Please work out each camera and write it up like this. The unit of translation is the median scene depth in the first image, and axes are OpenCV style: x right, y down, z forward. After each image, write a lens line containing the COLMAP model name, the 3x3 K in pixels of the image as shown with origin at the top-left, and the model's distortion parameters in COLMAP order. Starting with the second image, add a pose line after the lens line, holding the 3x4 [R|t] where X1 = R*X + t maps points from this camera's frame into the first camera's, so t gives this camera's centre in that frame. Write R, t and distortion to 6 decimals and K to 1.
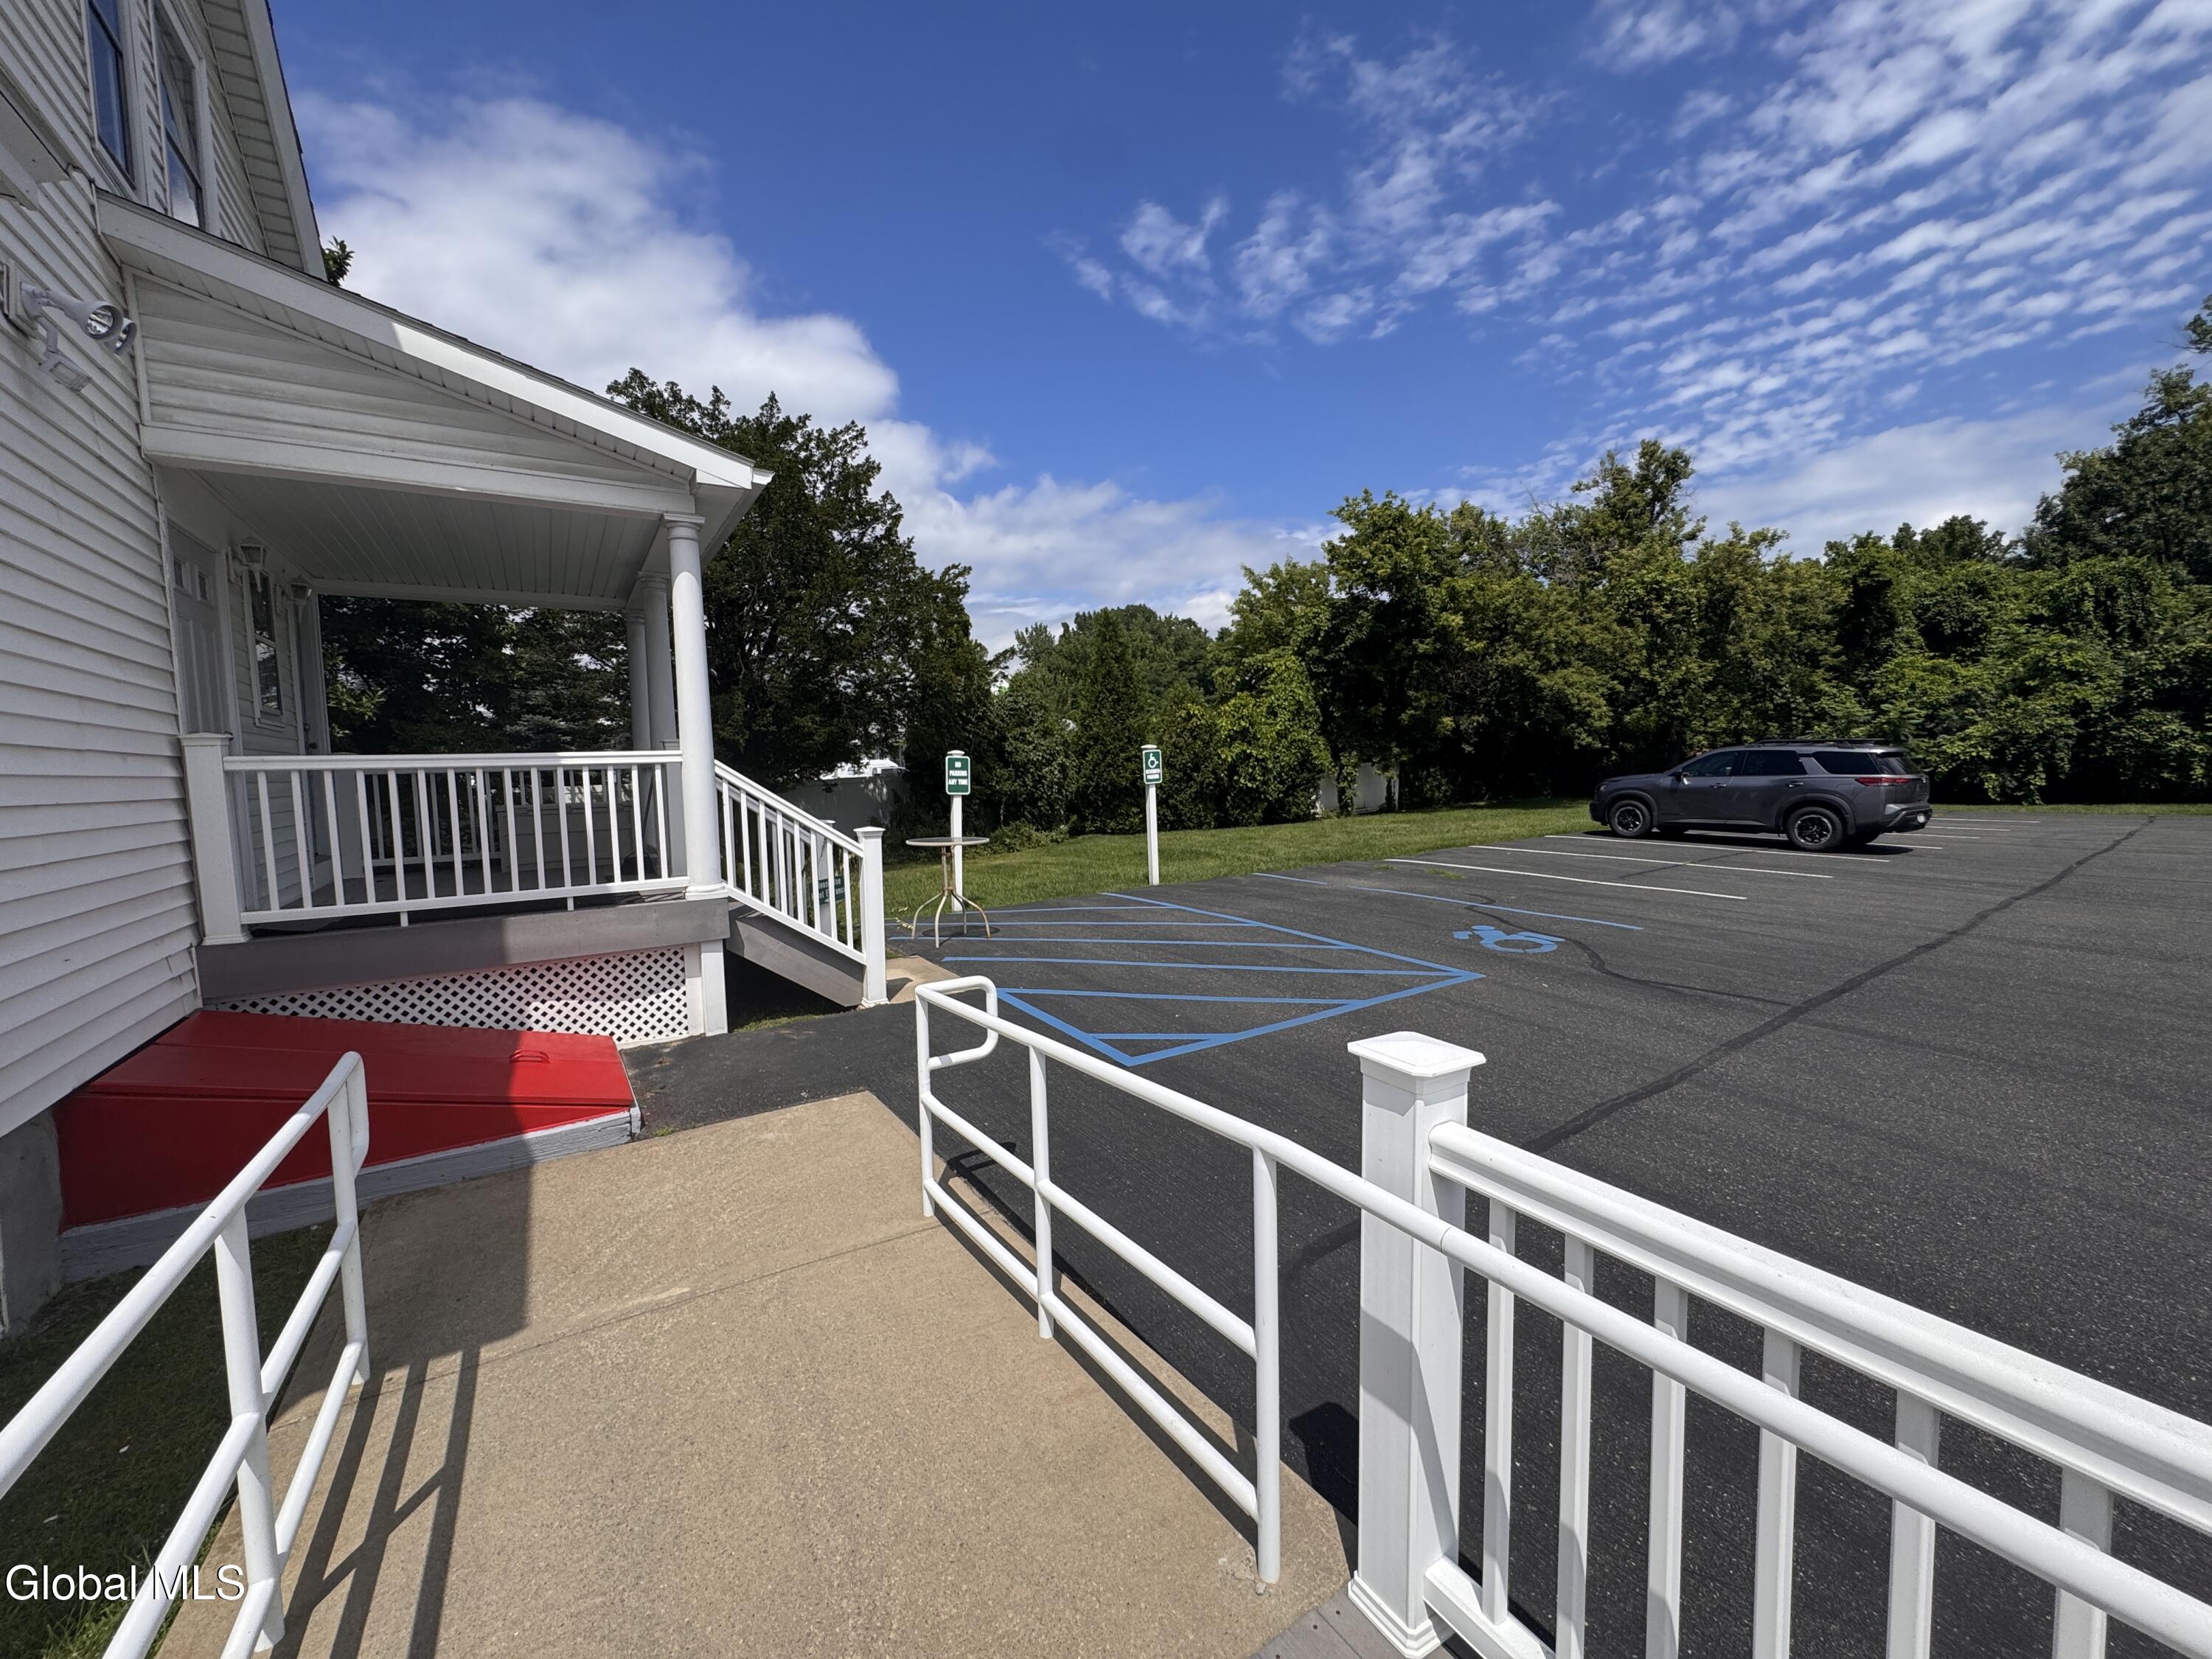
lens RADIAL K [[887.1, 0, 1125.1], [0, 887.1, 818.3], [0, 0, 1]] dist [-0.002790, 0.002192]
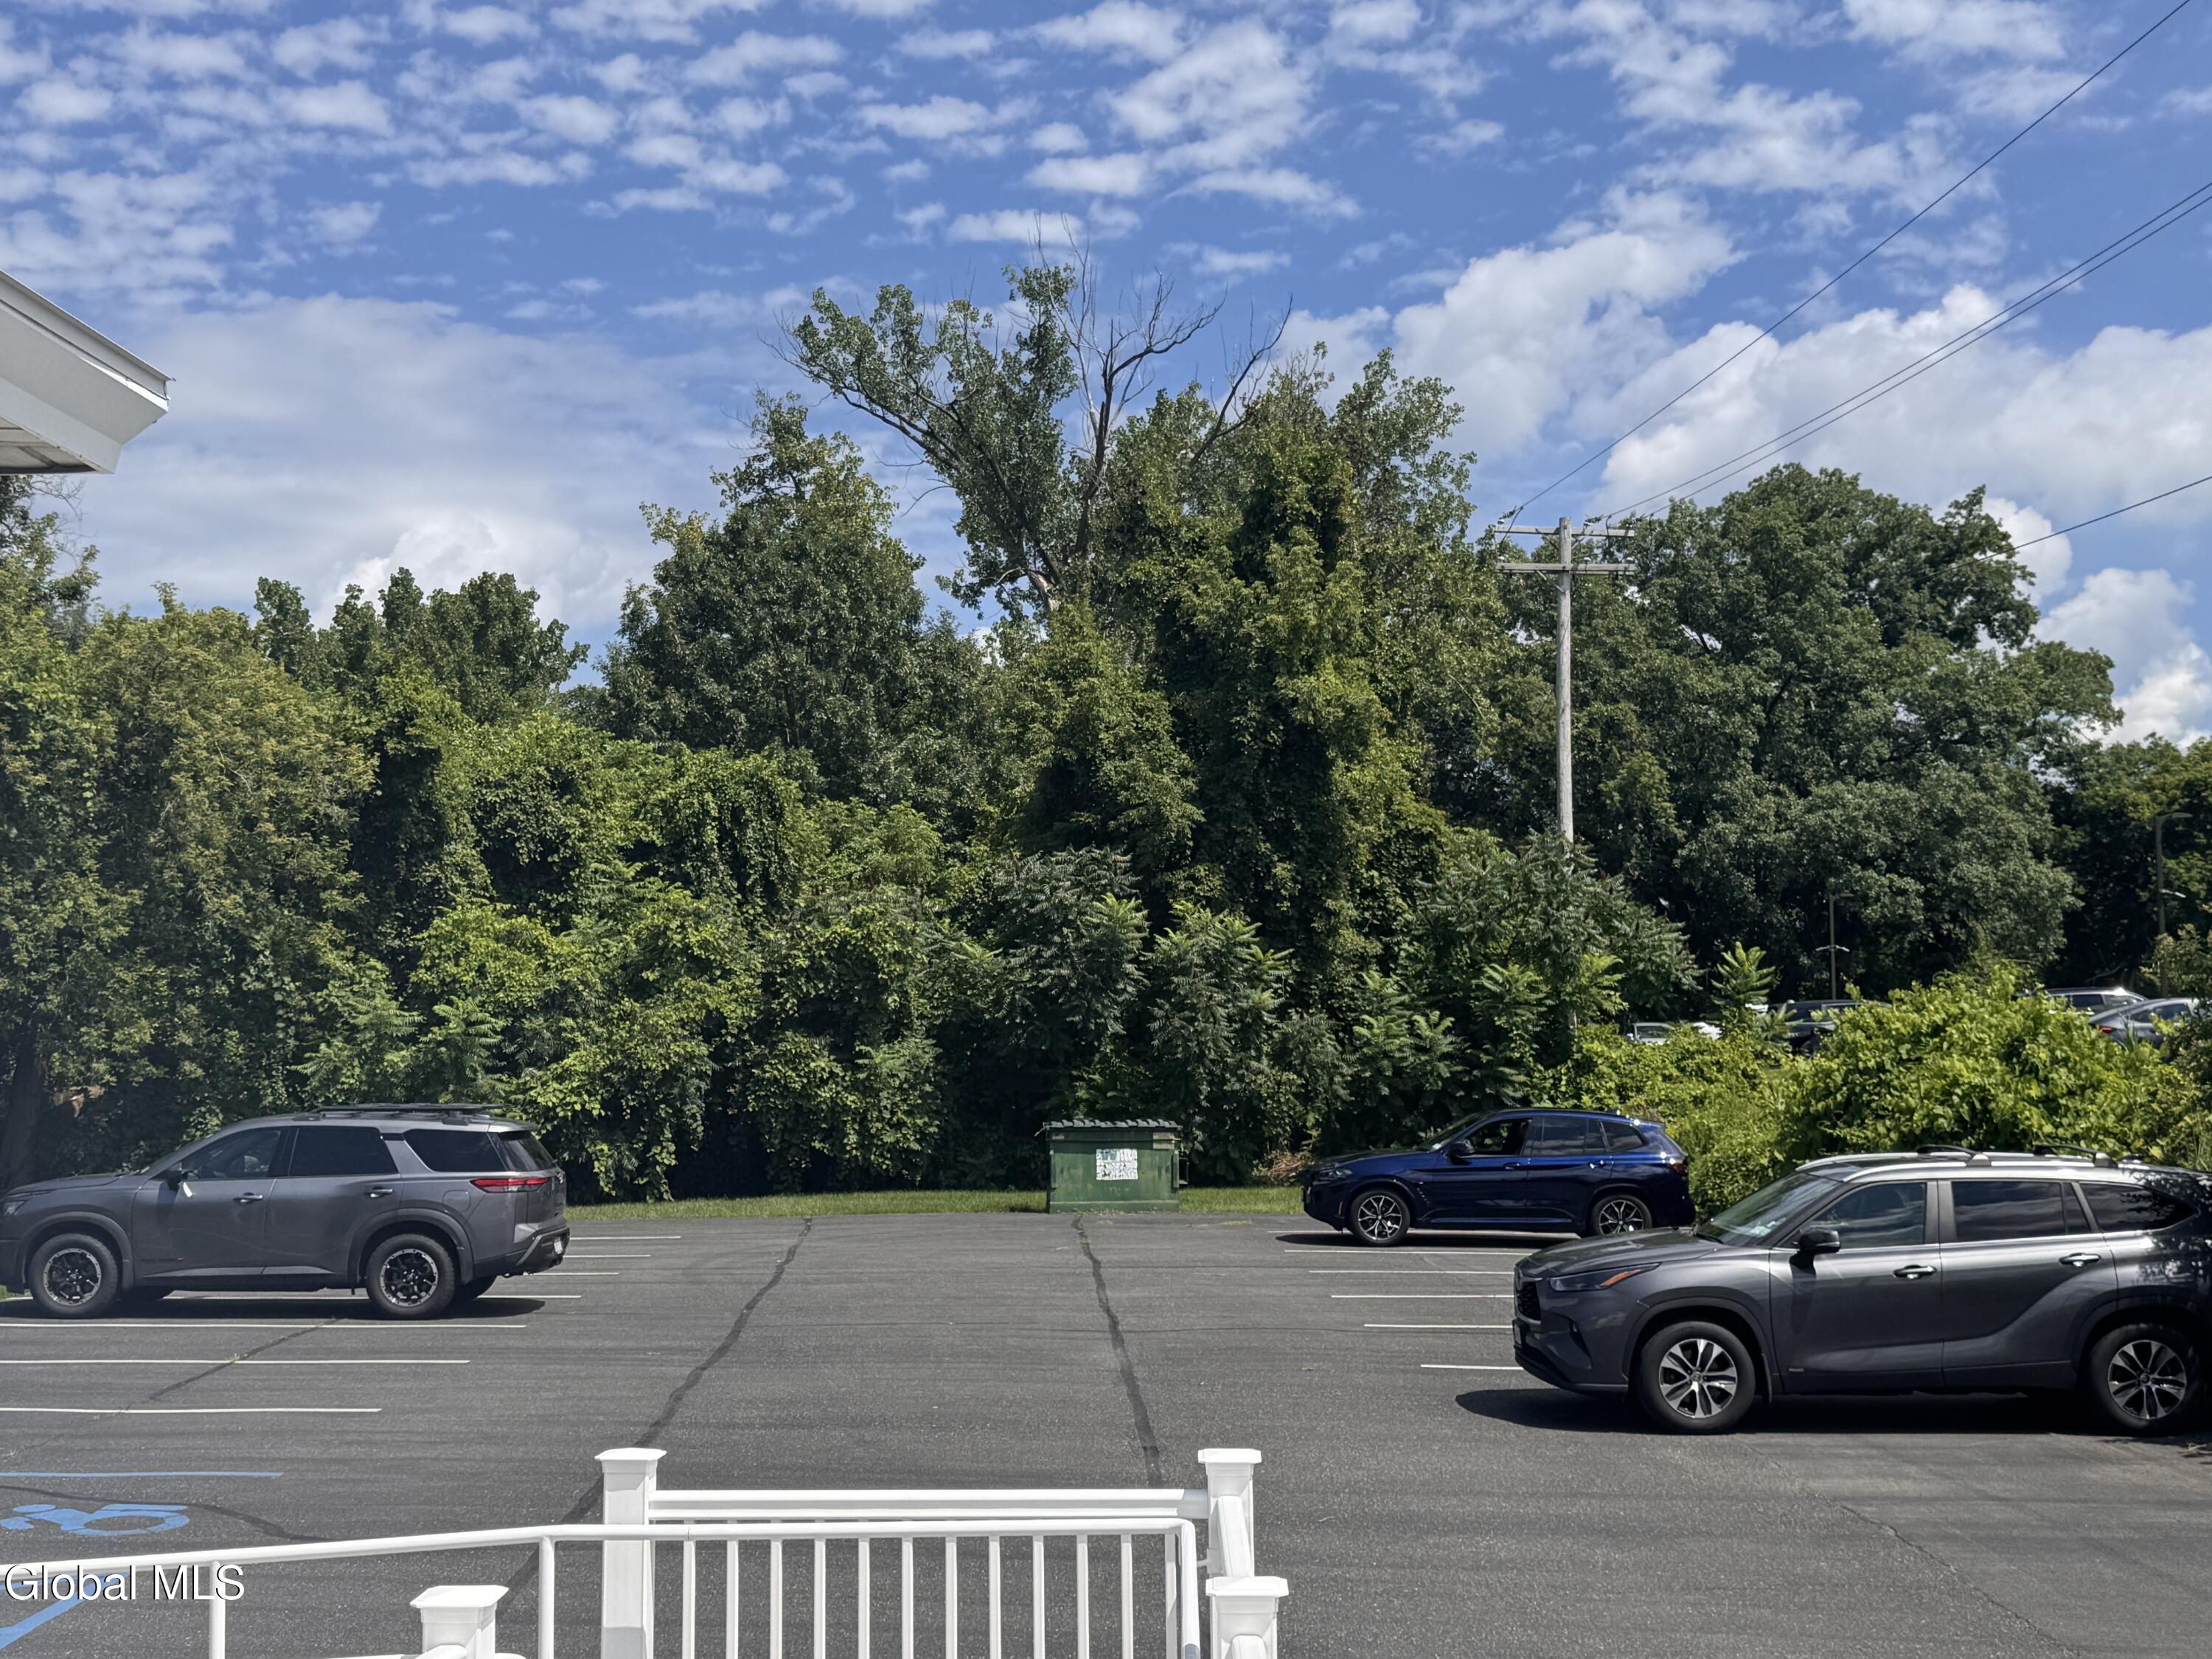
lens RADIAL K [[2743.0, 0, 1128.2], [0, 2743.0, 820.9], [0, 0, 1]] dist [0.118384, 0.000000]
pose [[0.547497, 0.083262, 0.832655, -0.212684], [0.045749, 0.990571, -0.129134, -0.012568], [-0.835556, 0.108793, 0.538526, -0.152897]]
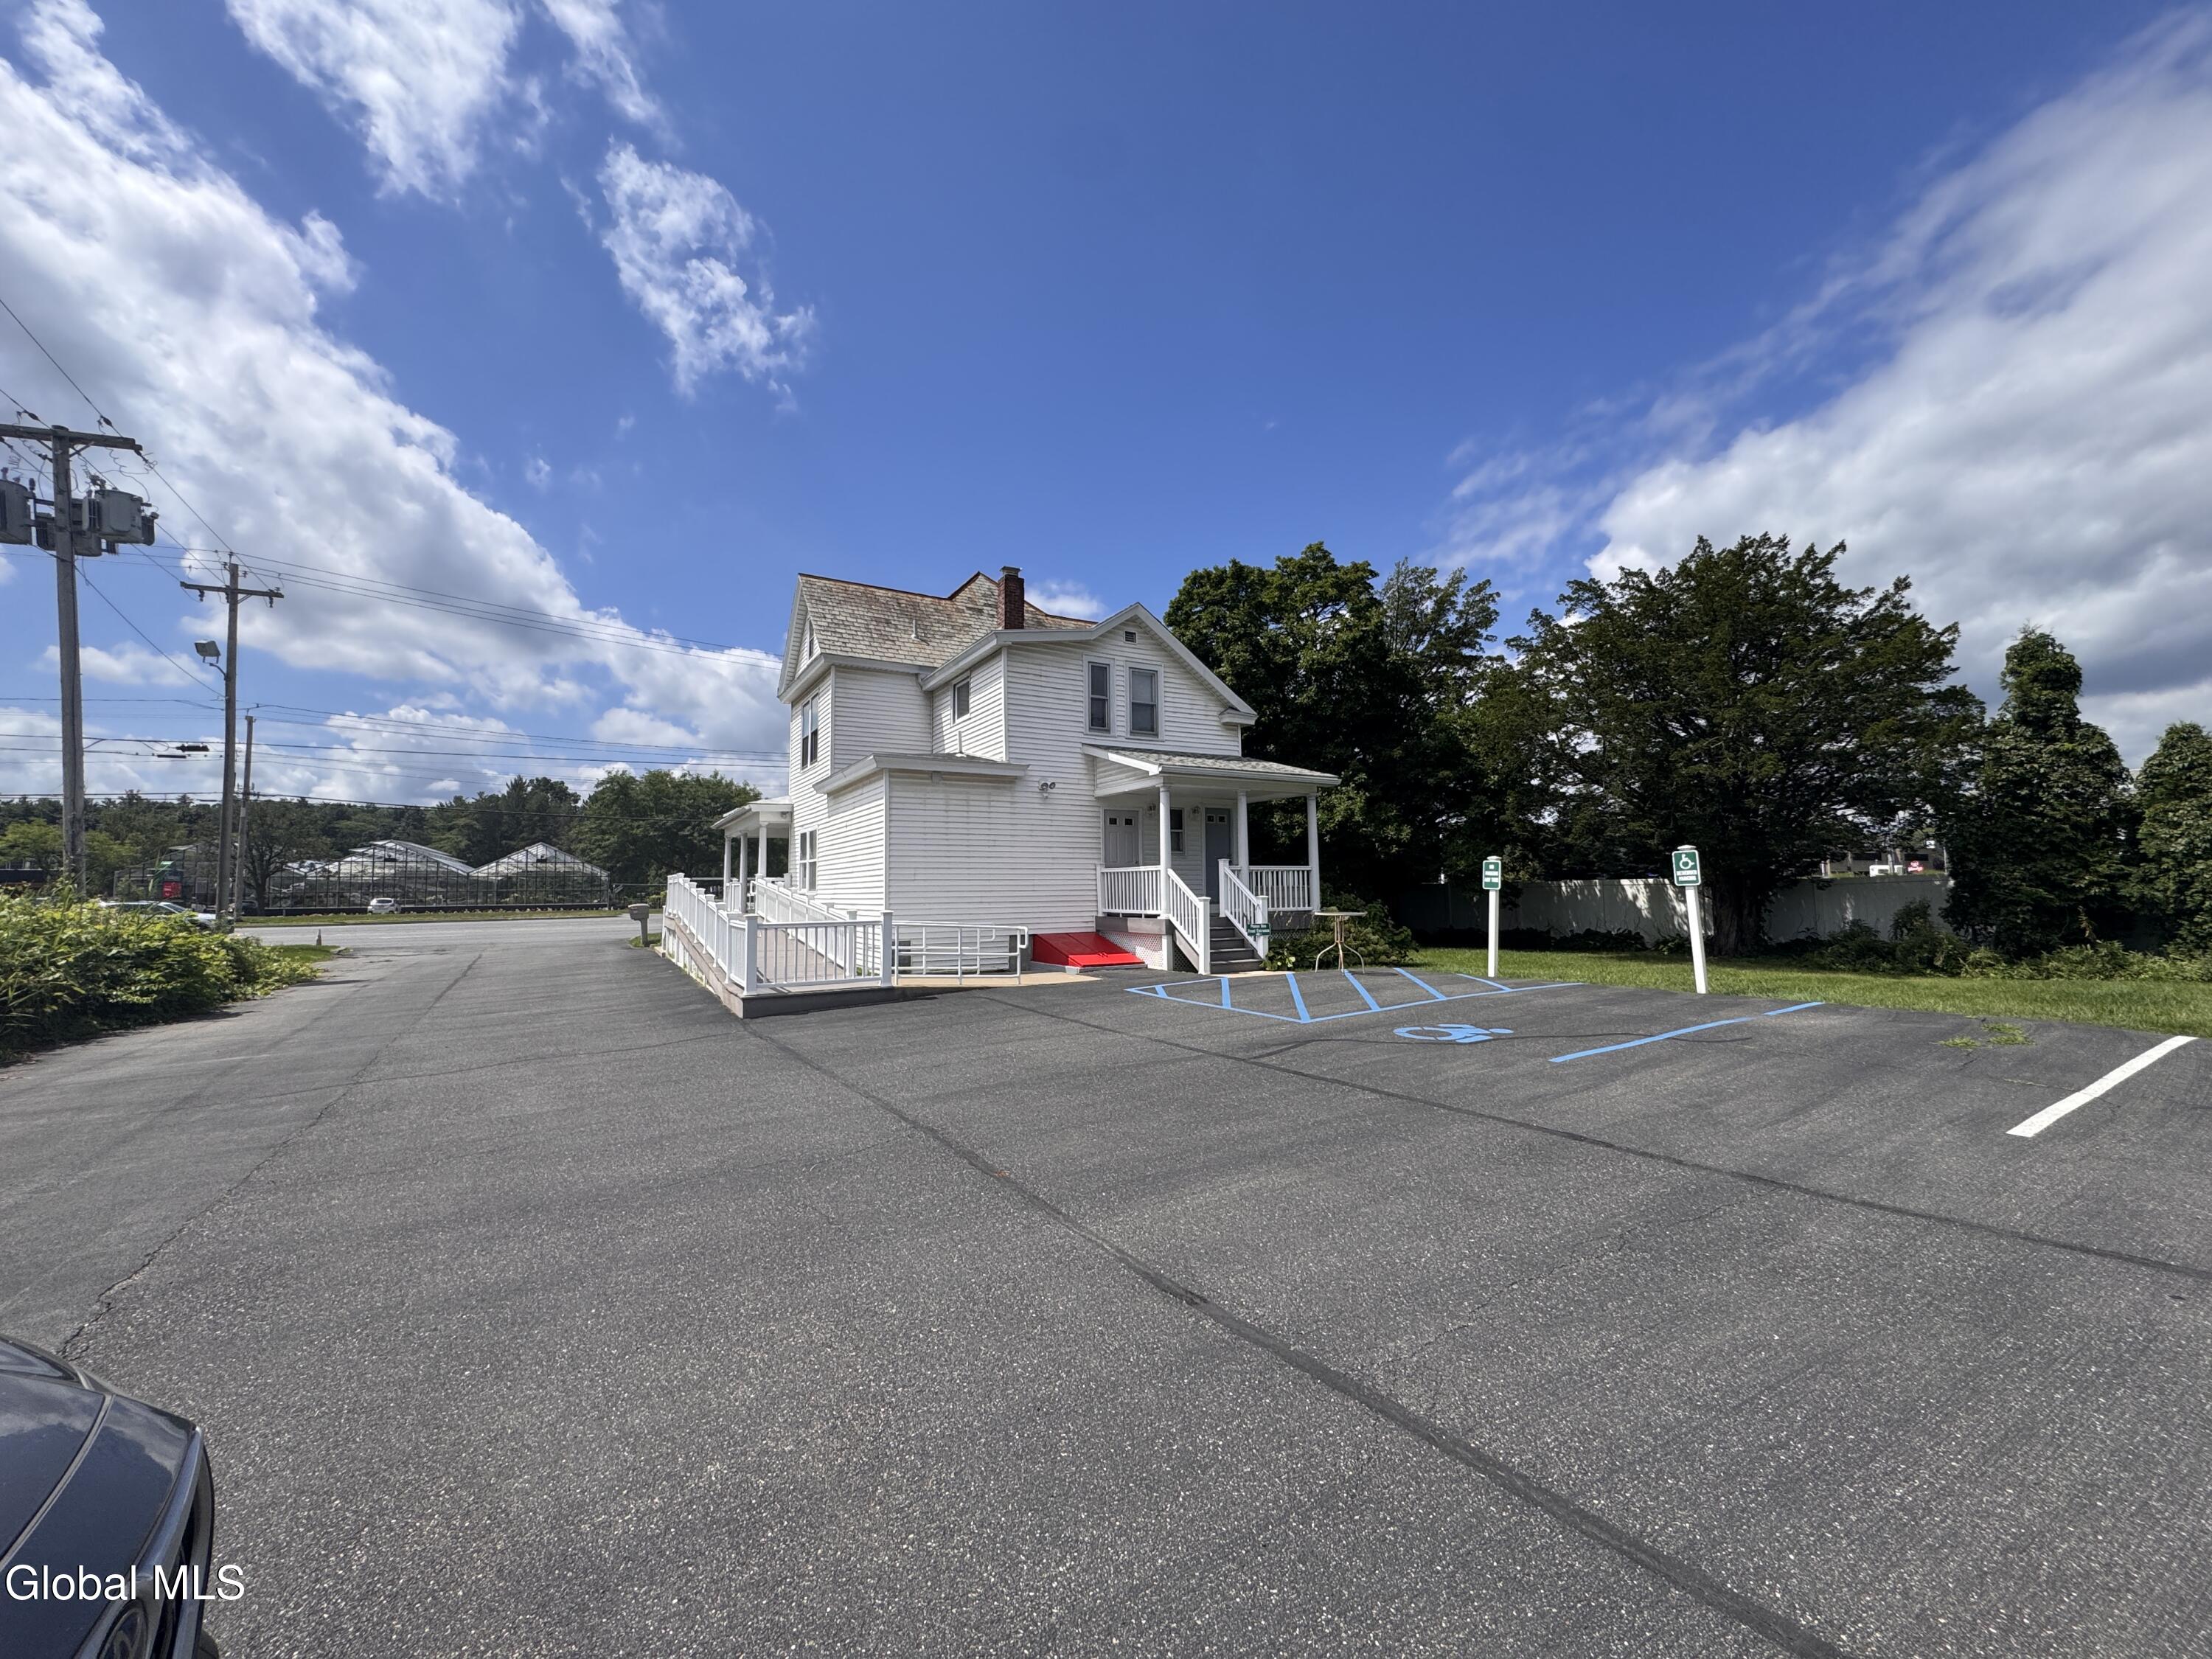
lens RADIAL K [[887.1, 0, 1124.6], [0, 887.1, 835.4], [0, 0, 1]] dist [-0.002790, 0.002192]
pose [[-0.033834, -0.032905, -0.998886, 0.458420], [-0.045745, 0.998461, -0.031341, -0.015861], [0.998380, 0.044634, -0.035287, 0.192133]]
